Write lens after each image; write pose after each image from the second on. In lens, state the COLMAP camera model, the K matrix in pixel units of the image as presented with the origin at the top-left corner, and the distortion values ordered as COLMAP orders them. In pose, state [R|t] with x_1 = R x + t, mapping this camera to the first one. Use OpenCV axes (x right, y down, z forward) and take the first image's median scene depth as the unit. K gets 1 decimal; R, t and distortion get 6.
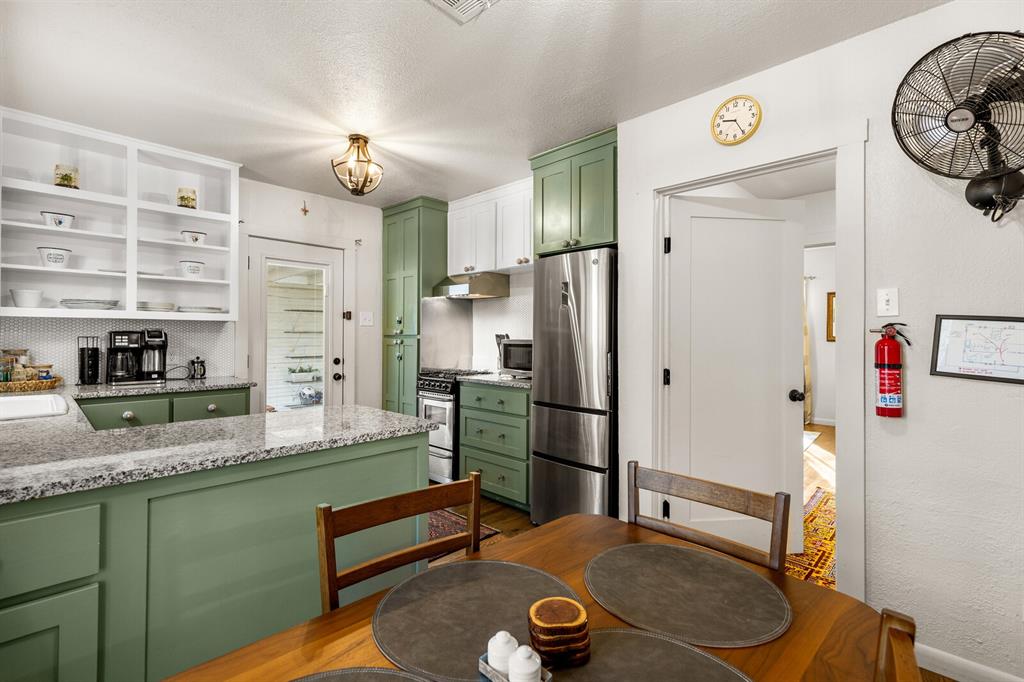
lens RADIAL K [[466.7, 0, 509.8], [0, 466.7, 338.0], [0, 0, 1]] dist [0.011295, -0.000100]
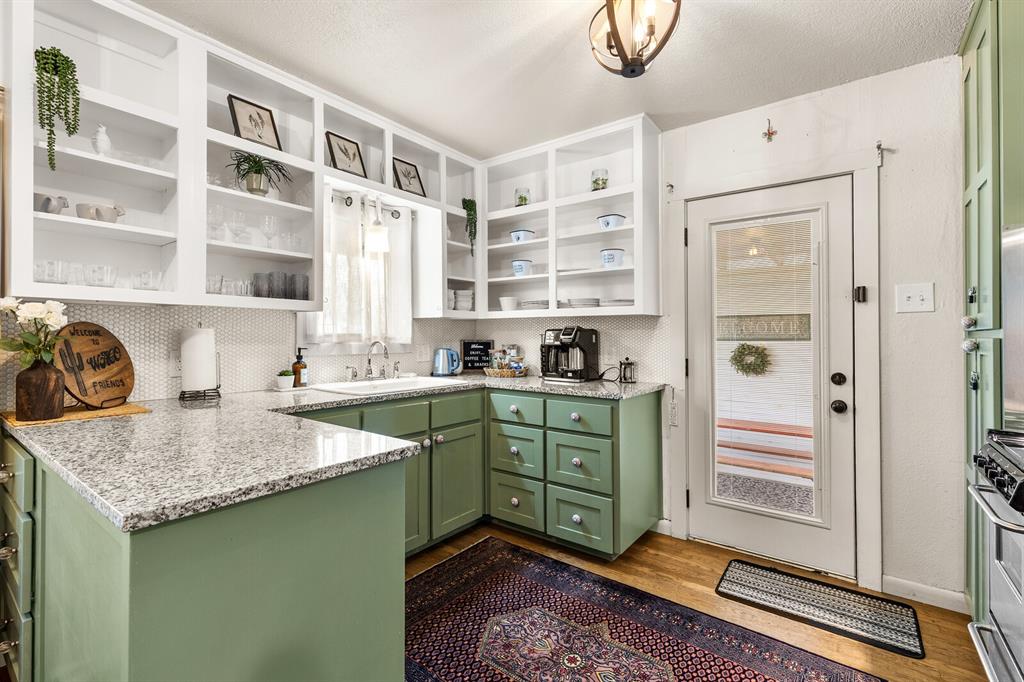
lens RADIAL K [[466.7, 0, 494.4], [0, 466.7, 334.5], [0, 0, 1]] dist [0.011295, -0.000100]
pose [[0.117140, -0.003226, -0.993110, 0.169255], [-0.006200, 0.999973, -0.003980, 0.002382], [0.993096, 0.006623, 0.117117, 0.659722]]
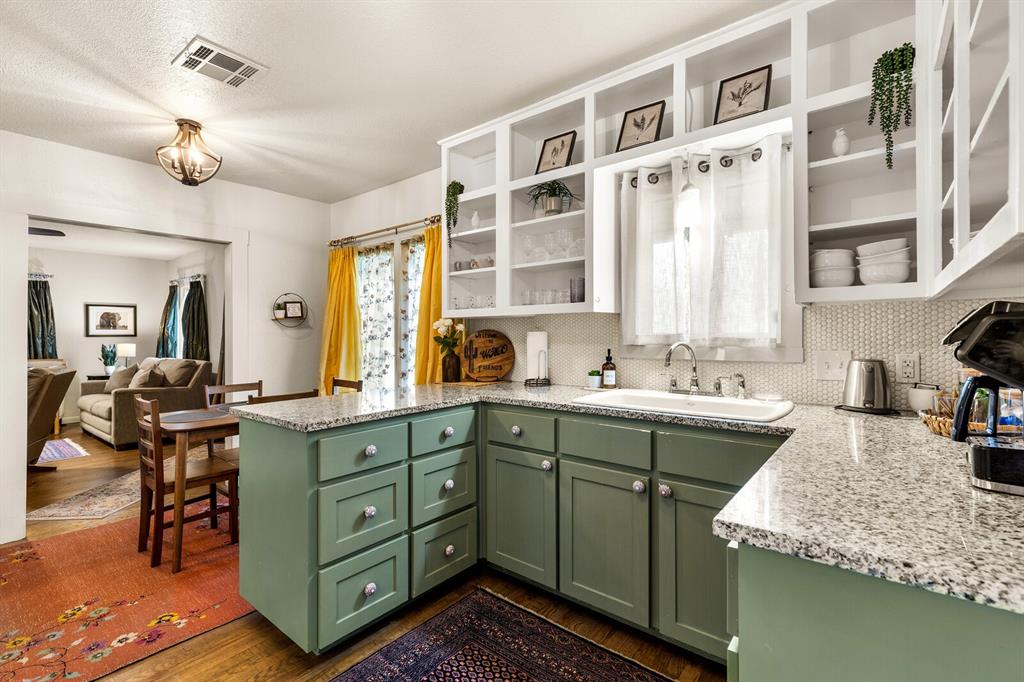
lens RADIAL K [[466.7, 0, 510.9], [0, 466.7, 336.2], [0, 0, 1]] dist [0.011295, -0.000100]
pose [[-0.993938, 0.000211, -0.109940, -0.374426], [0.000784, 0.999986, -0.005172, 0.005168], [0.109937, -0.005227, -0.993925, 1.151006]]
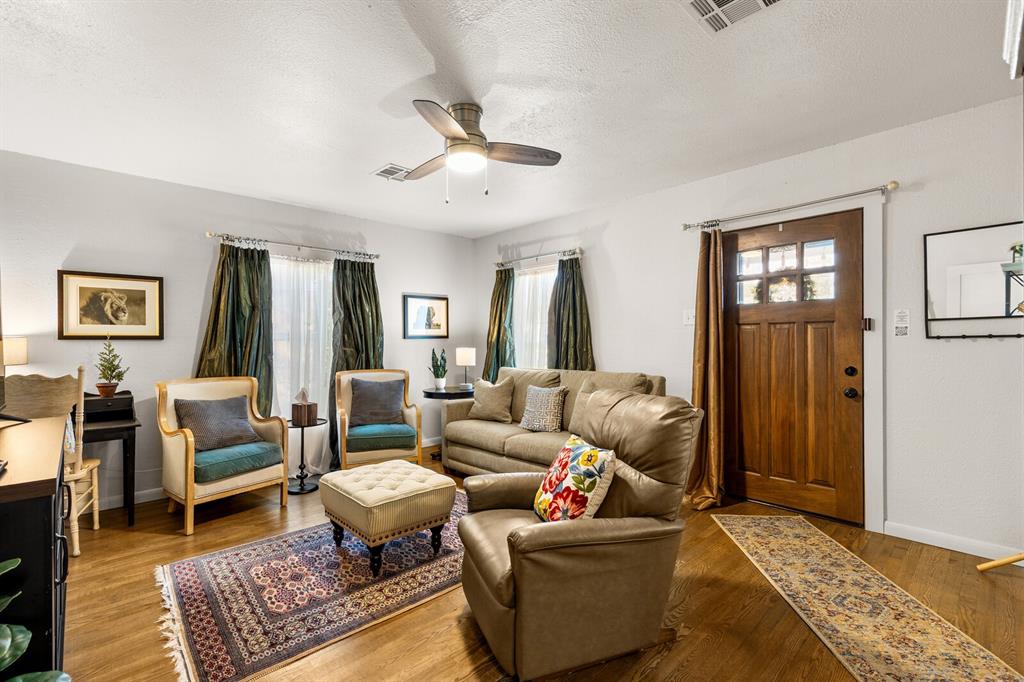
lens RADIAL K [[466.7, 0, 510.4], [0, 466.7, 345.5], [0, 0, 1]] dist [0.011295, -0.000100]
pose [[-0.999879, 0.001565, 0.015460, 0.846682], [0.001662, 0.999979, 0.006273, 0.009173], [-0.015450, 0.006298, -0.999861, 0.443474]]
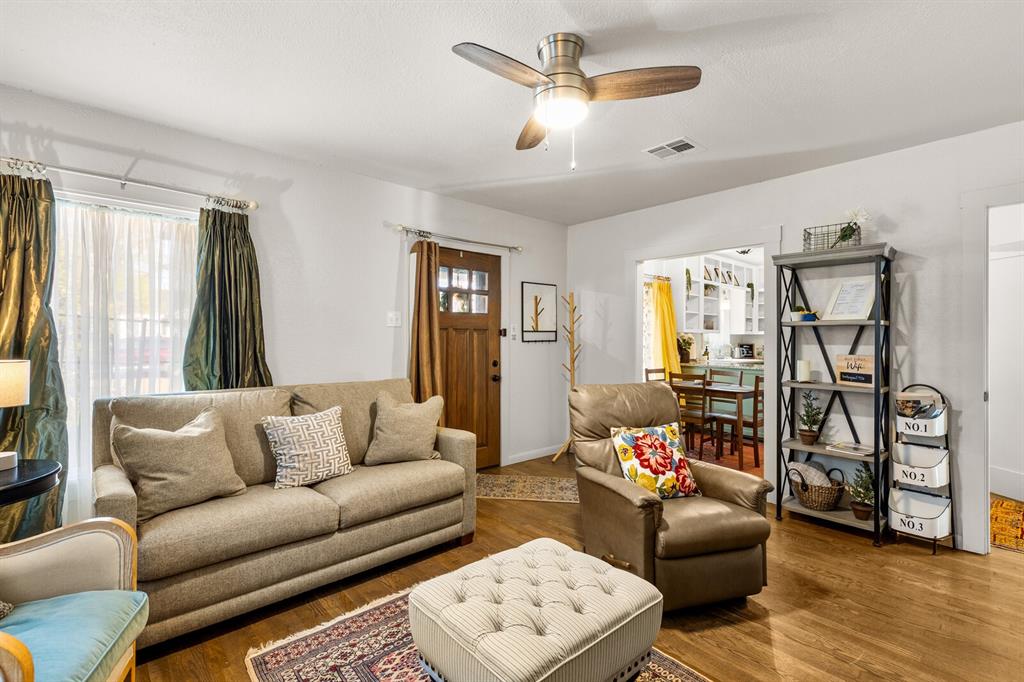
lens RADIAL K [[466.7, 0, 509.6], [0, 466.7, 337.2], [0, 0, 1]] dist [0.011295, -0.000100]
pose [[-0.045060, -0.006681, -0.998962, 1.529933], [-0.003415, 0.999973, -0.006534, -0.001492], [0.998978, 0.003117, -0.045082, -0.354779]]
